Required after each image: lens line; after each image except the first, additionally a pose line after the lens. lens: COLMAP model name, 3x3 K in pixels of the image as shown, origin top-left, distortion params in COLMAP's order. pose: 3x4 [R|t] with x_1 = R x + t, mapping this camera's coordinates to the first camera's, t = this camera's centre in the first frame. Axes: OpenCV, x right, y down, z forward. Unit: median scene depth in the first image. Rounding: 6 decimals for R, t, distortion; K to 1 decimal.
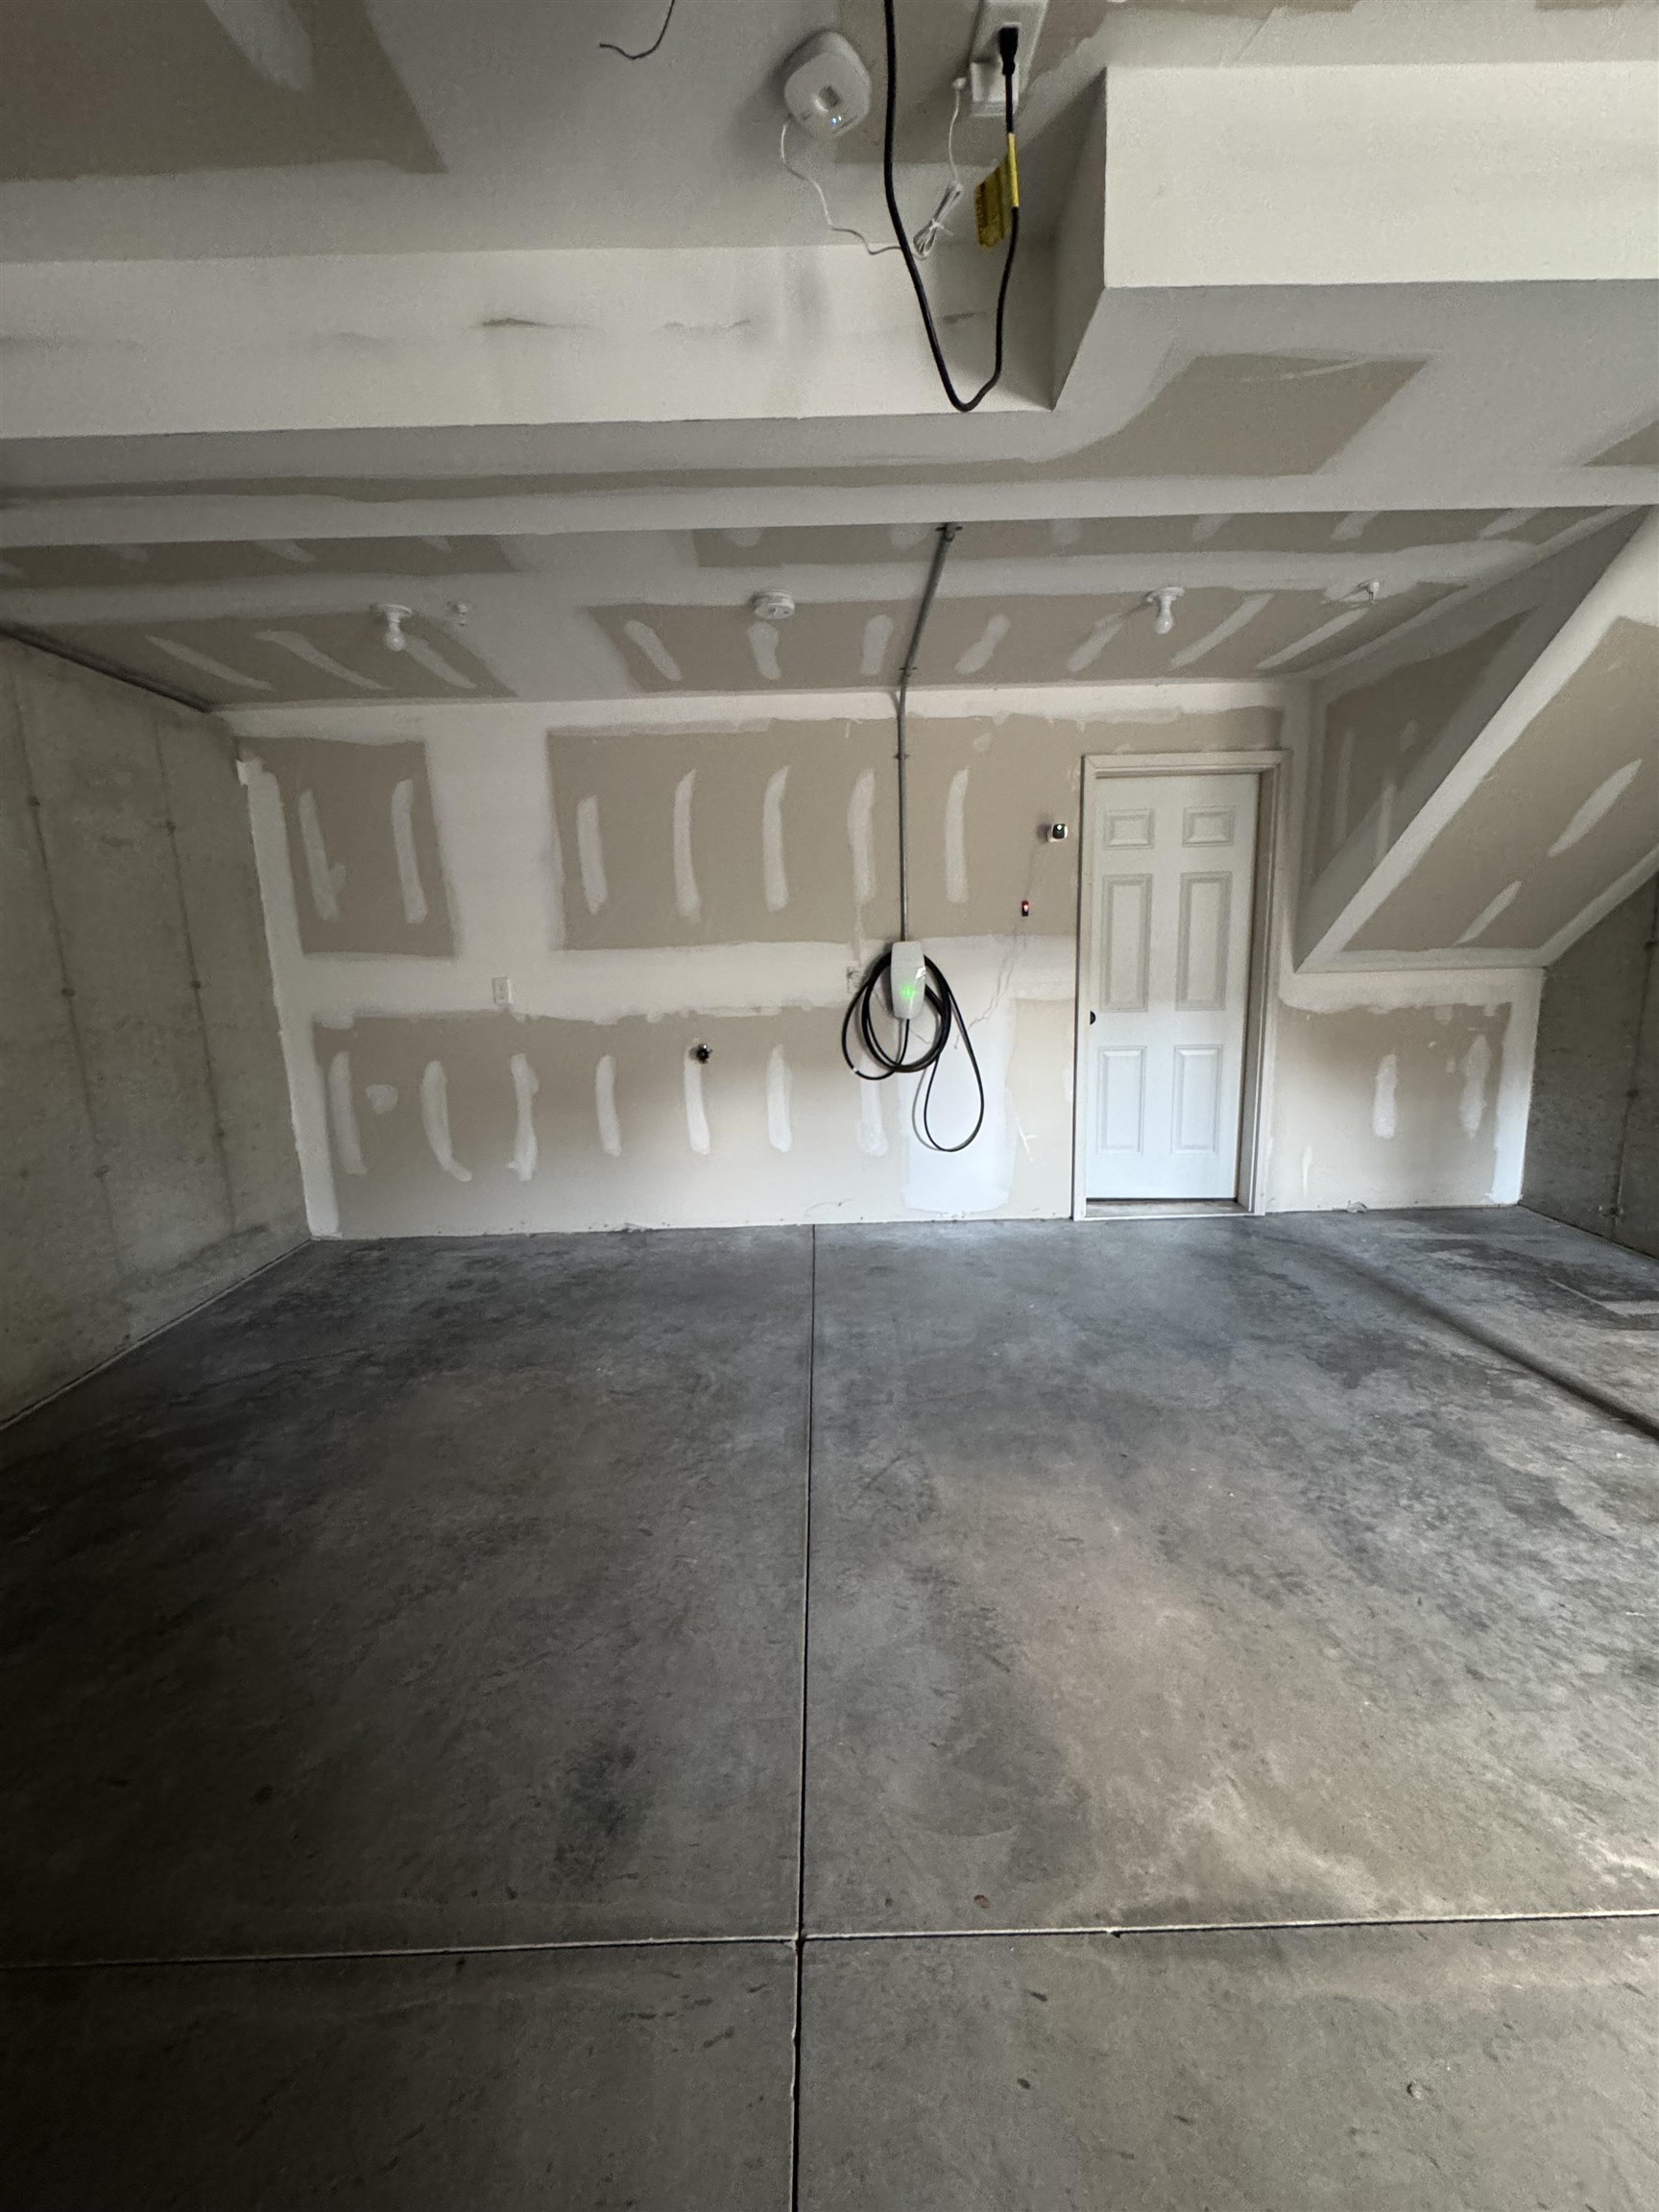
lens RADIAL K [[883.9, 0, 830.4], [0, 883.9, 1095.5], [0, 0, 1]] dist [-0.005069, 0.000982]
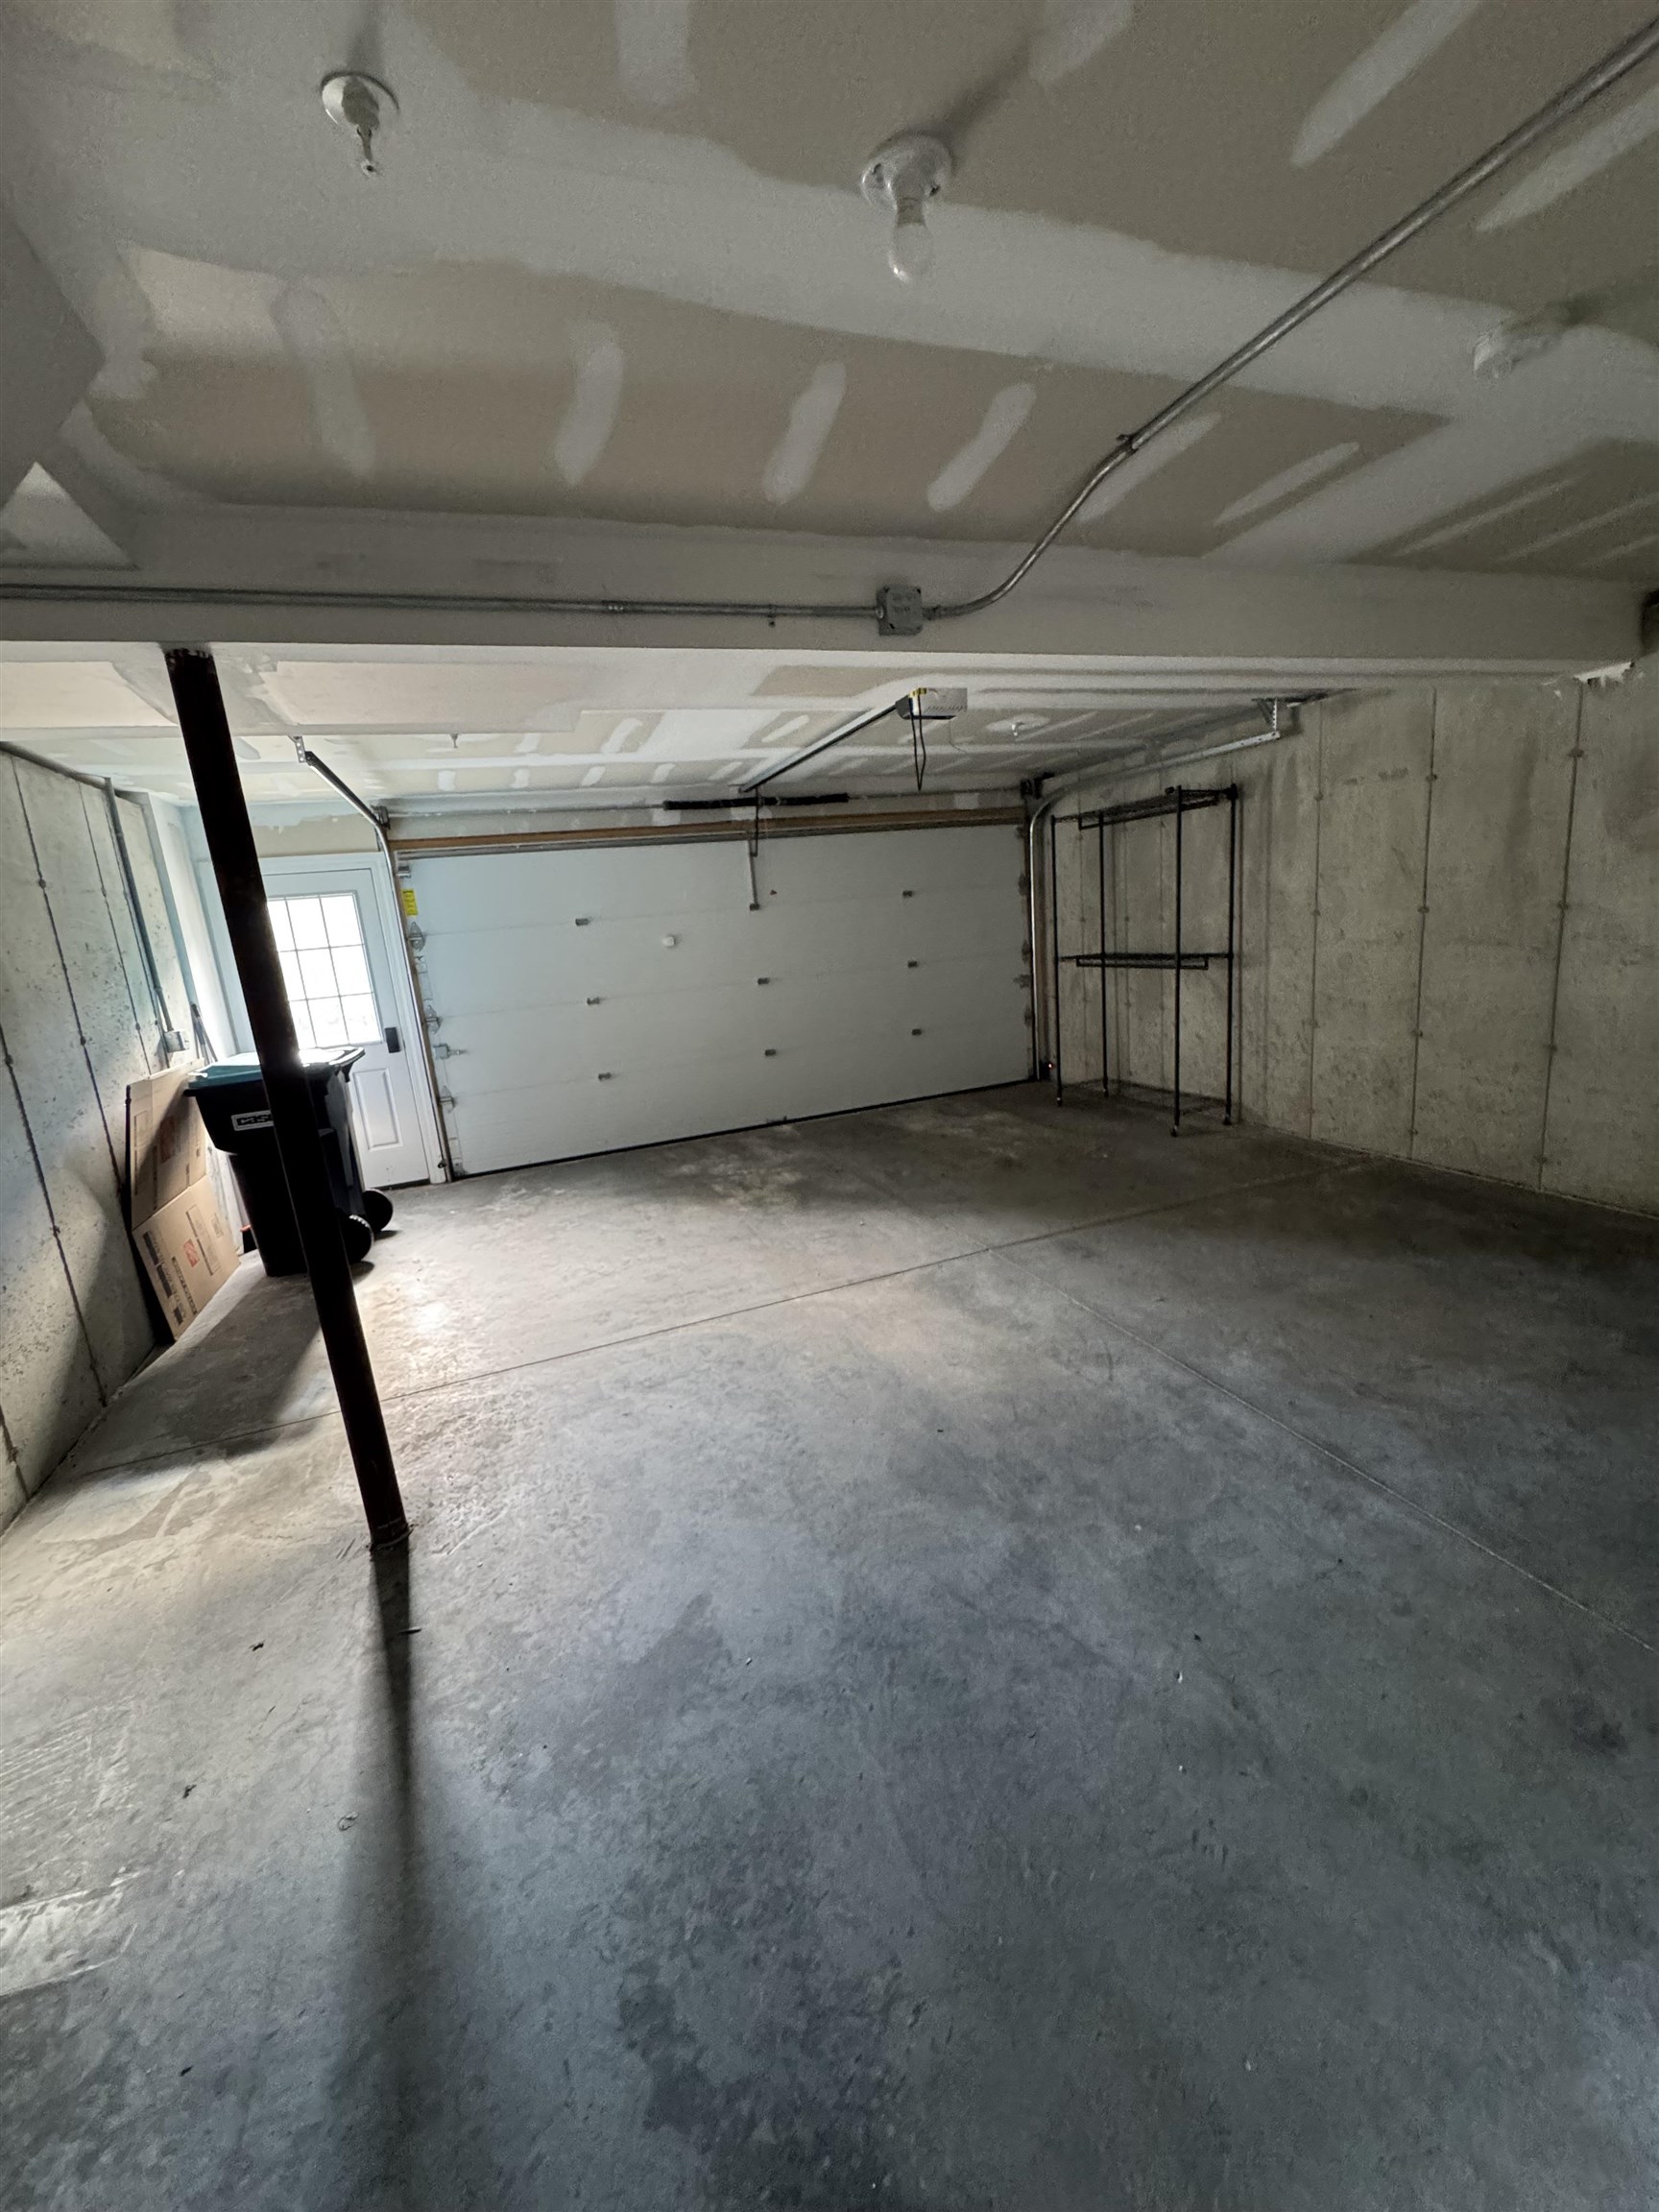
lens RADIAL K [[883.9, 0, 833.2], [0, 883.9, 1107.2], [0, 0, 1]] dist [-0.005069, 0.000982]
pose [[-0.930597, 0.180218, -0.318608, 0.721915], [0.049650, 0.924506, 0.377920, -0.386772], [0.362663, 0.335872, -0.869290, 1.740549]]
